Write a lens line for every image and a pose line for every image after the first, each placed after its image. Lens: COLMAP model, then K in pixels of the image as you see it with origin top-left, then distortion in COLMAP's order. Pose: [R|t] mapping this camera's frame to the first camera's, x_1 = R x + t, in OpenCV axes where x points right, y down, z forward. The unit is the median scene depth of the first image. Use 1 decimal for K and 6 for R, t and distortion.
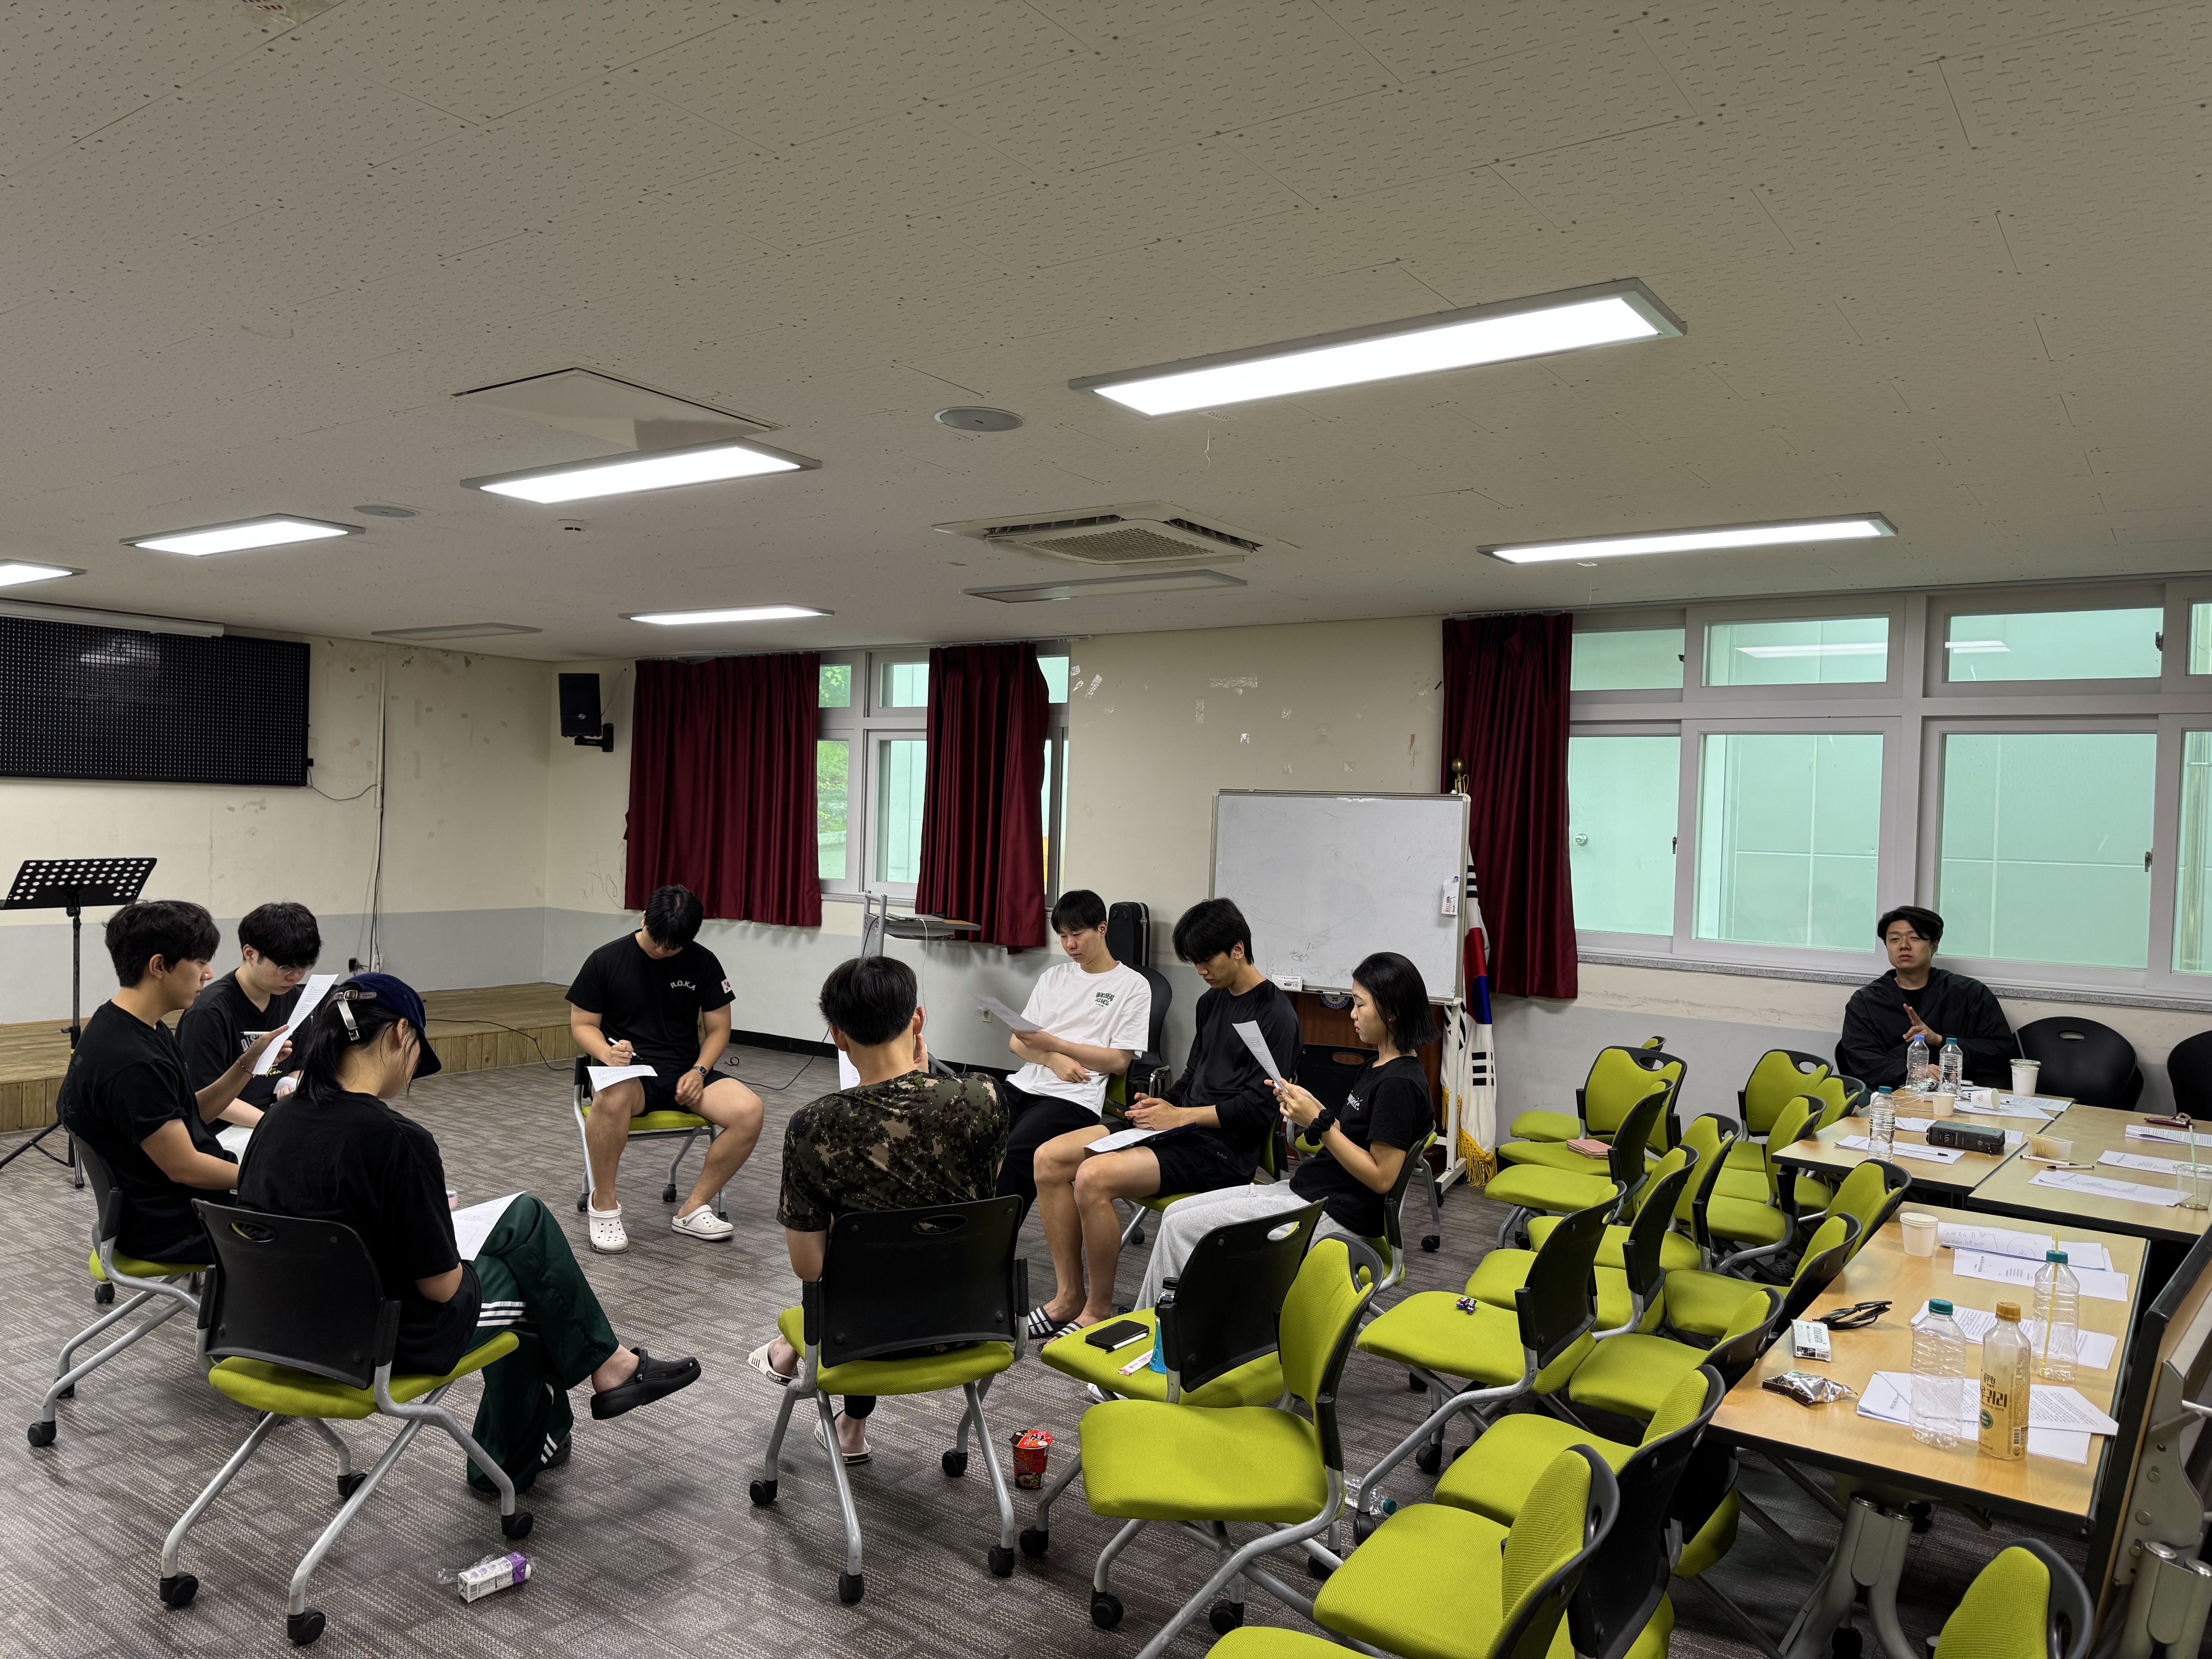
lens RADIAL K [[1545.7, 0, 1097.6], [0, 1545.7, 831.1], [0, 0, 1]] dist [0.039403, -0.018757]
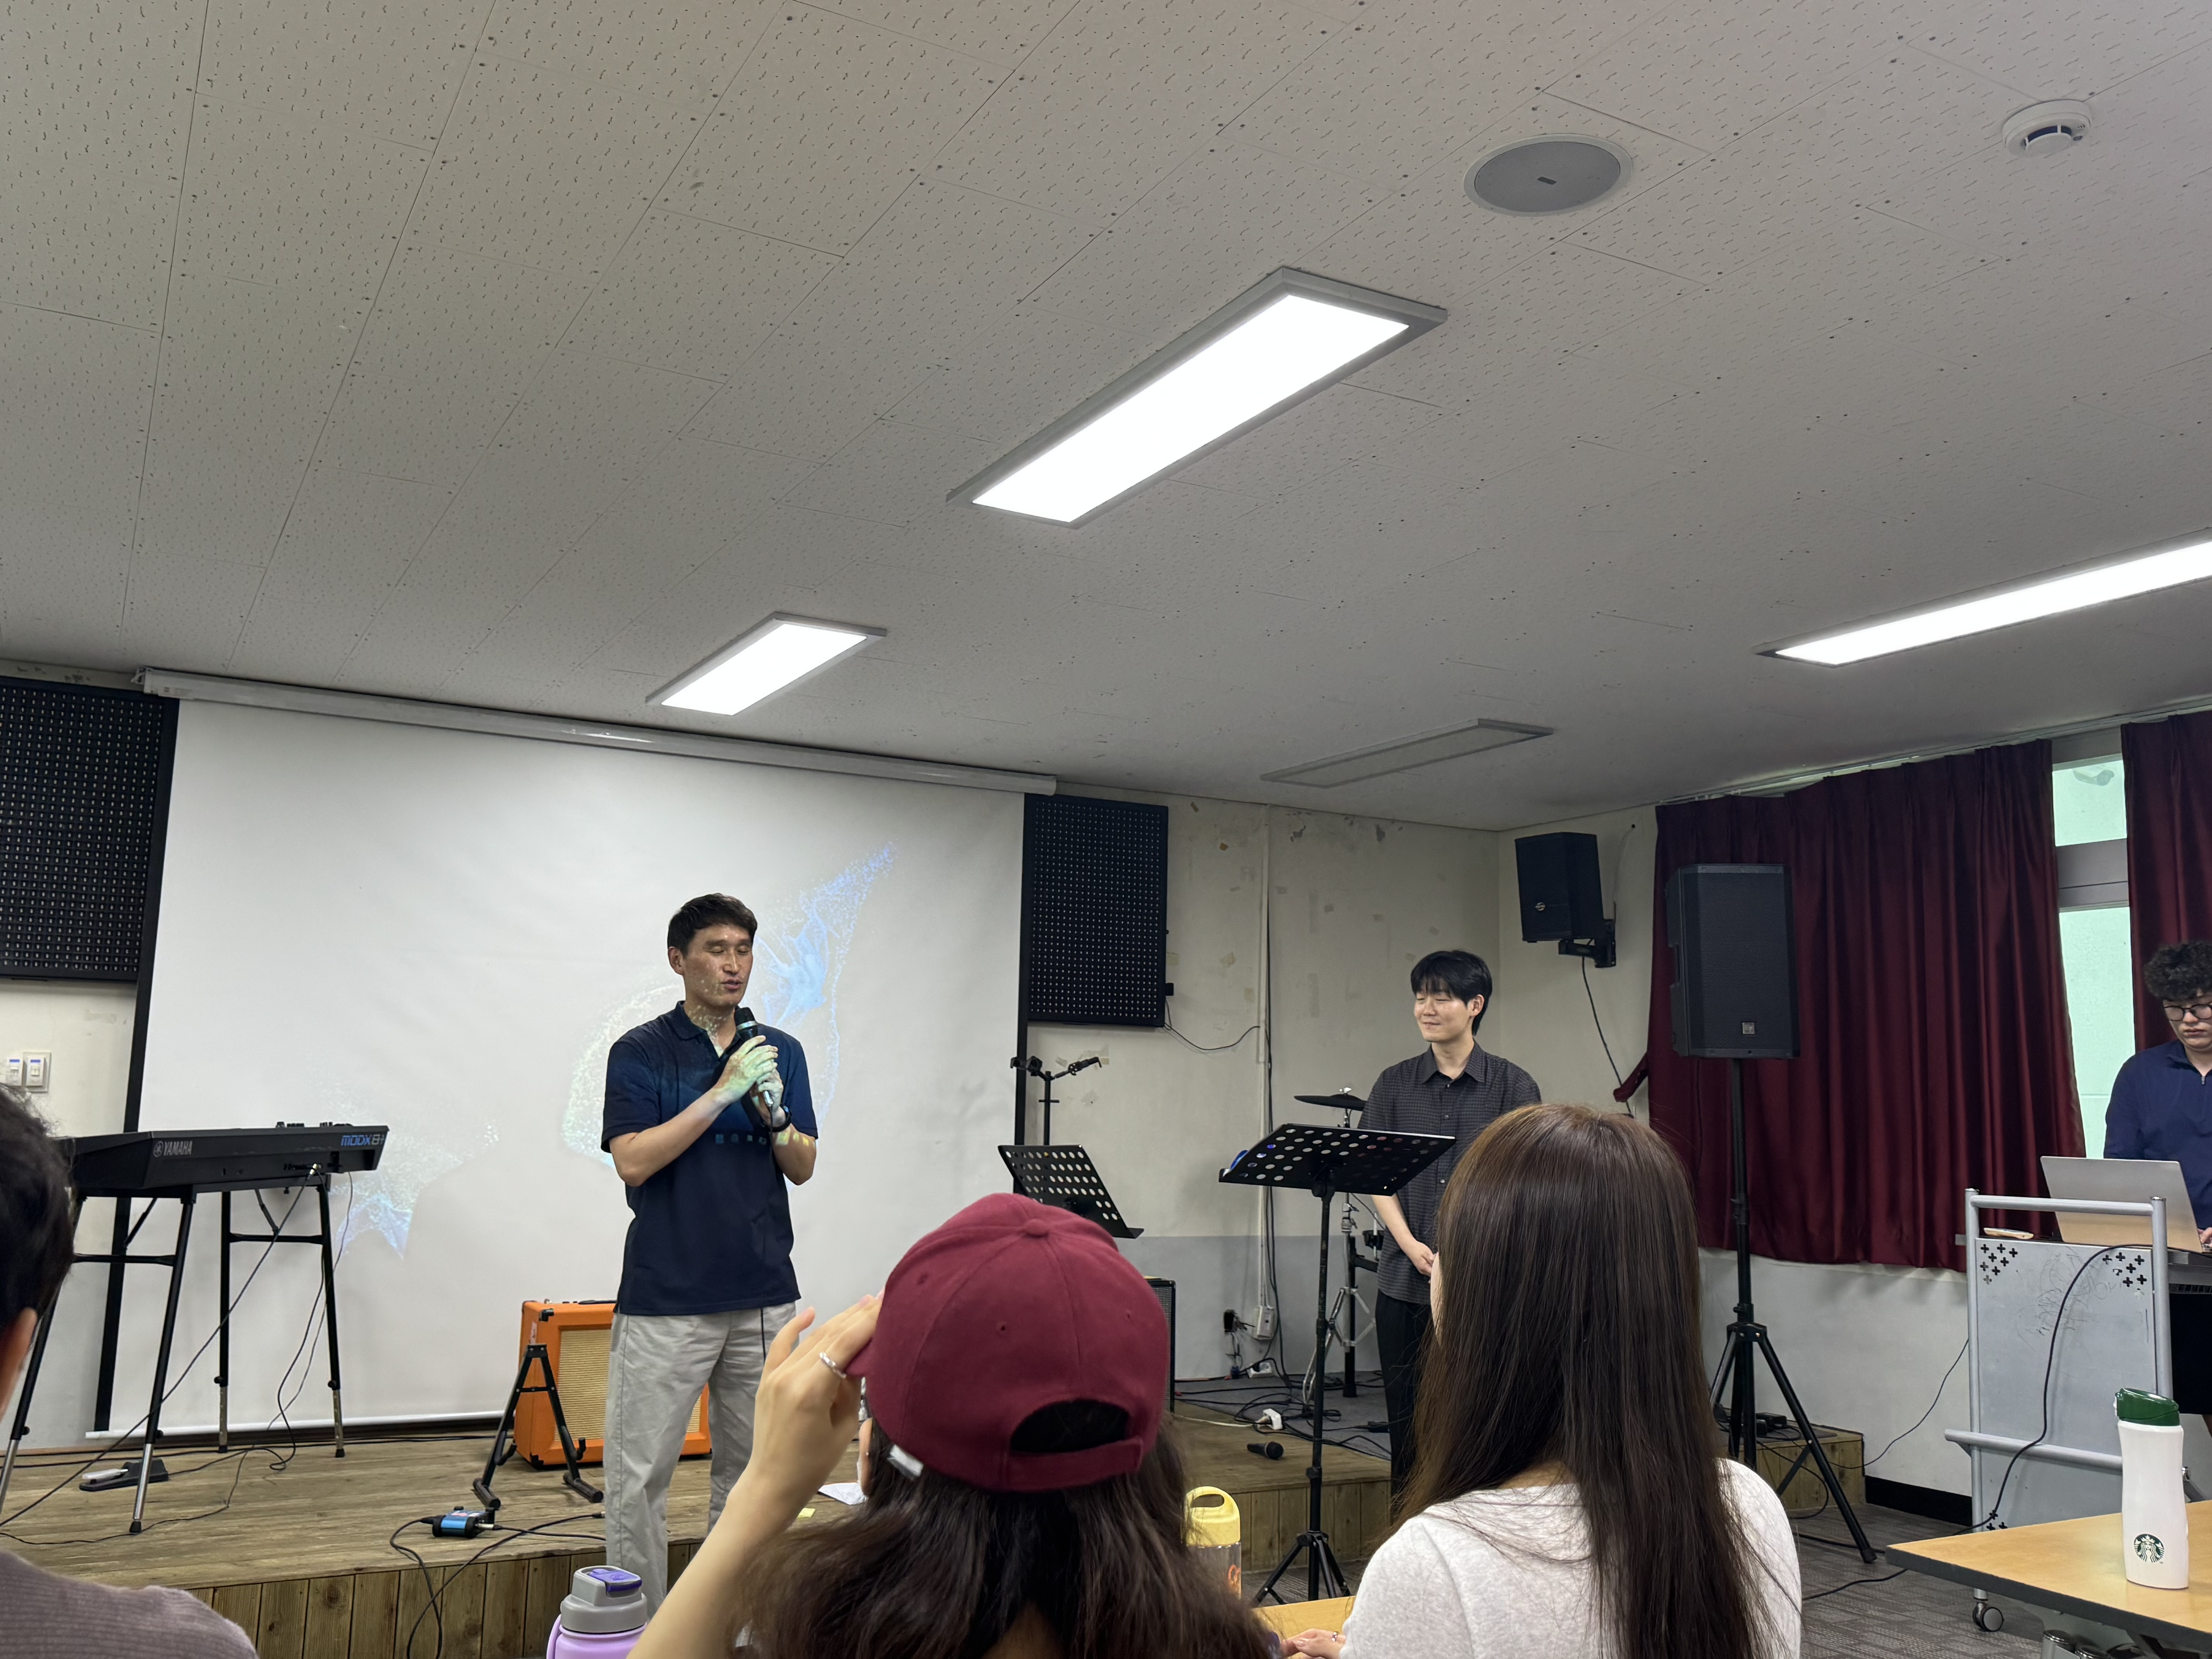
lens RADIAL K [[1884.8, 0, 1105.6], [0, 1884.8, 824.6], [0, 0, 1]] dist [0.092329, -0.122745]
pose [[0.901002, -0.076011, -0.427104, -0.221661], [0.003384, 0.985731, -0.168292, 0.021247], [0.433802, 0.150186, 0.888403, 0.335552]]
